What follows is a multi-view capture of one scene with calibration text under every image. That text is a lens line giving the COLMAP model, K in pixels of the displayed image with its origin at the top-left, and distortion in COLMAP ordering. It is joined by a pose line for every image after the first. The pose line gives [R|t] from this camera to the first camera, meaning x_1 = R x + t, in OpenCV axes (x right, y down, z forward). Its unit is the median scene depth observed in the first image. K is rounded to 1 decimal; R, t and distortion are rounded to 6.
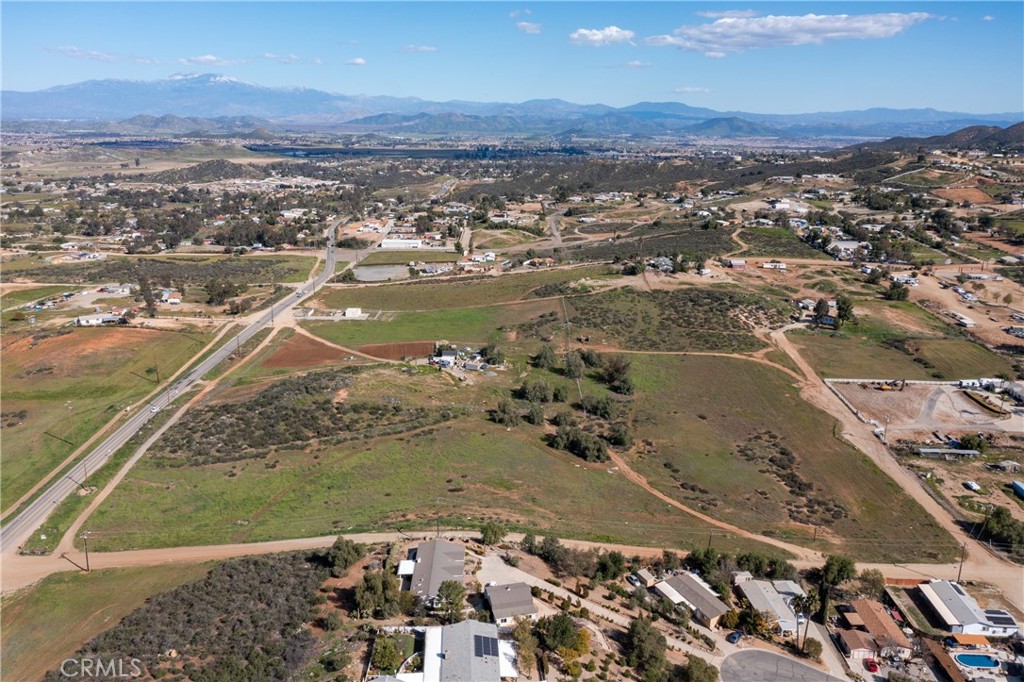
lens RADIAL K [[806.4, 0, 511.7], [0, 806.4, 374.3], [0, 0, 1]] dist [-0.001808, 0.073119]
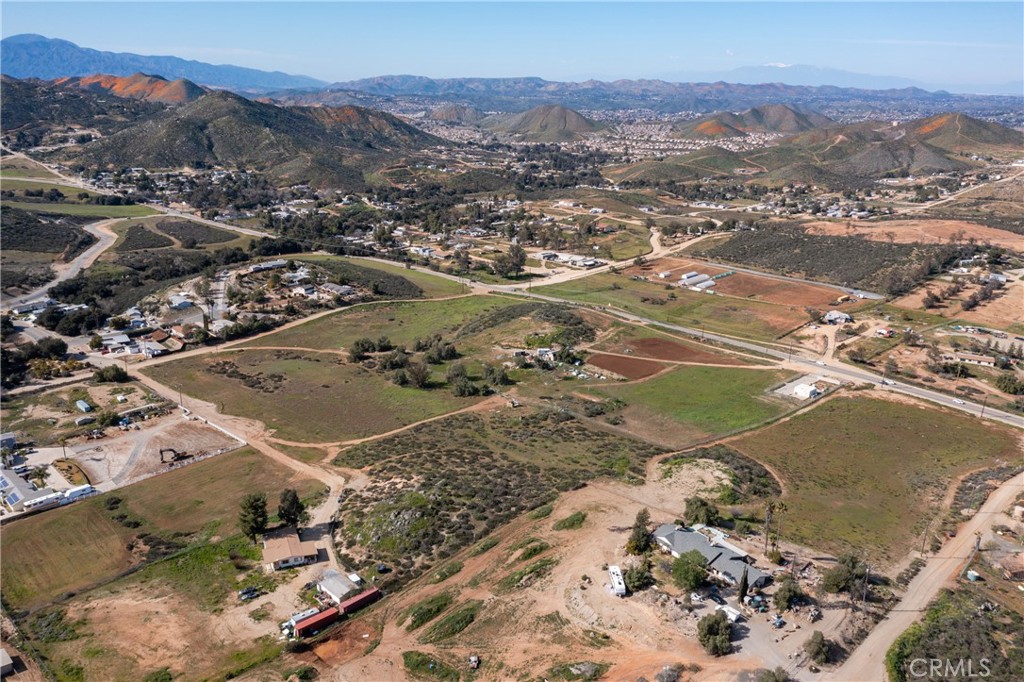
lens RADIAL K [[806.4, 0, 511.7], [0, 806.4, 374.3], [0, 0, 1]] dist [-0.001808, 0.073119]
pose [[-0.709459, 0.212592, -0.671917, 0.712494], [-0.240065, 0.823495, 0.514029, -0.551511], [0.662599, 0.525986, -0.533200, 1.520182]]
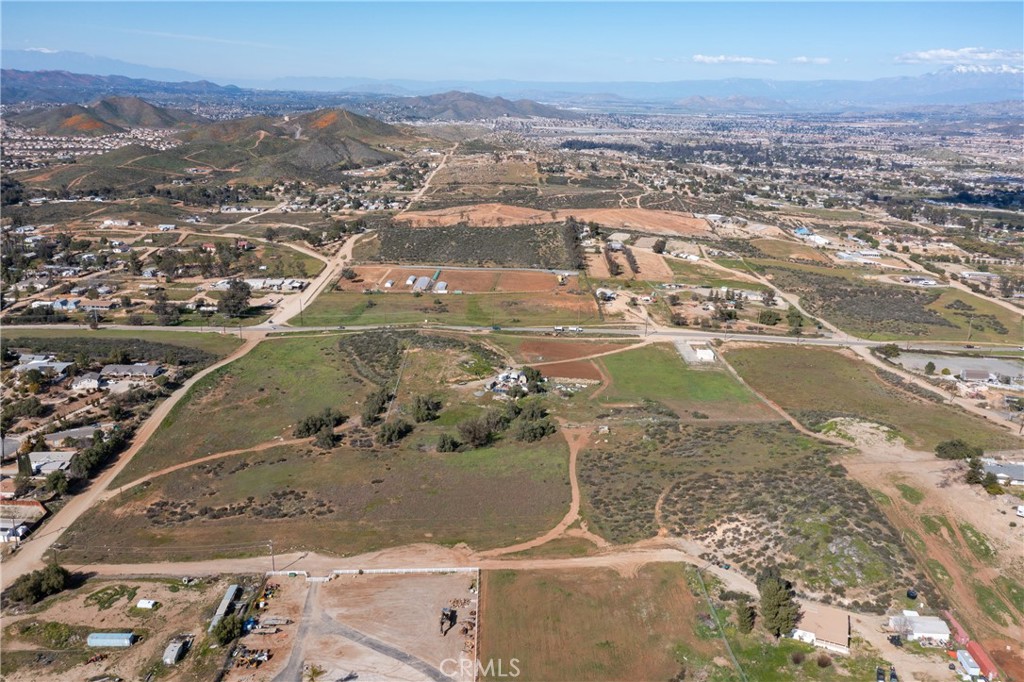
lens RADIAL K [[797.5, 0, 513.0], [0, 797.5, 388.9], [0, 0, 1]] dist [0.031376, 0.005828]
pose [[0.002997, 0.332407, -0.943131, 0.913566], [-0.329005, 0.890957, 0.312973, -0.330576], [0.944323, 0.309357, 0.112034, 0.836758]]
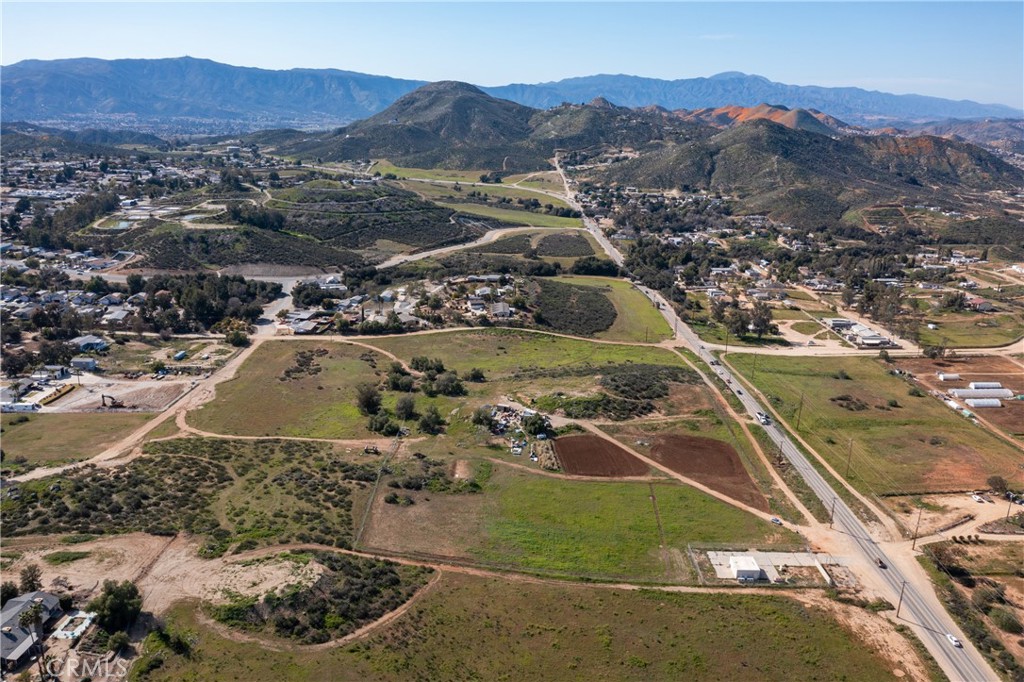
lens RADIAL K [[806.4, 0, 511.7], [0, 806.4, 374.3], [0, 0, 1]] dist [-0.001808, 0.073119]
pose [[-0.998952, -0.031732, -0.032972, -0.020808], [-0.045117, 0.803372, 0.593765, -0.613226], [0.007648, 0.594631, -0.803963, 1.672454]]
